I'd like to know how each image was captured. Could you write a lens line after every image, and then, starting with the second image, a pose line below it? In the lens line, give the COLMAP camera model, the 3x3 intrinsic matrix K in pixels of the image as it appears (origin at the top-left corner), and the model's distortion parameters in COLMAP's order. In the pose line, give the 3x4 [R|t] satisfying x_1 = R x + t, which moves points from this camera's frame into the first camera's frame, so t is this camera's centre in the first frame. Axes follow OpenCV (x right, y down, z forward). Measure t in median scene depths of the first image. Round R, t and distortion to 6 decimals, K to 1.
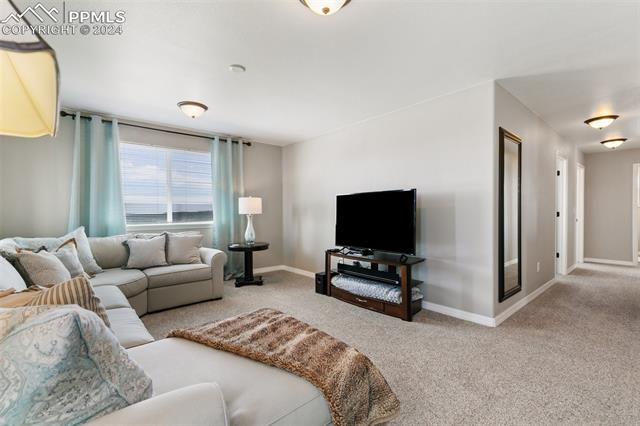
lens RADIAL K [[287.6, 0, 322.8], [0, 287.6, 211.9], [0, 0, 1]] dist [0.012466, -0.001666]
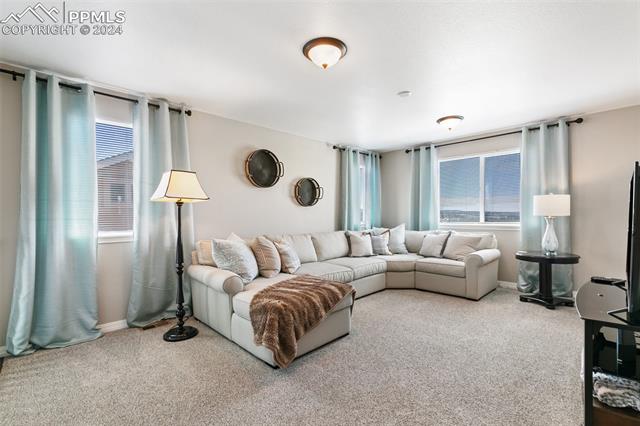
lens RADIAL K [[287.6, 0, 323.5], [0, 287.6, 214.0], [0, 0, 1]] dist [0.012466, -0.001666]
pose [[0.071701, -0.003932, -0.997418, 0.508723], [-0.005050, 0.999978, -0.004305, 0.009959], [0.997413, 0.005345, 0.071680, 0.351852]]
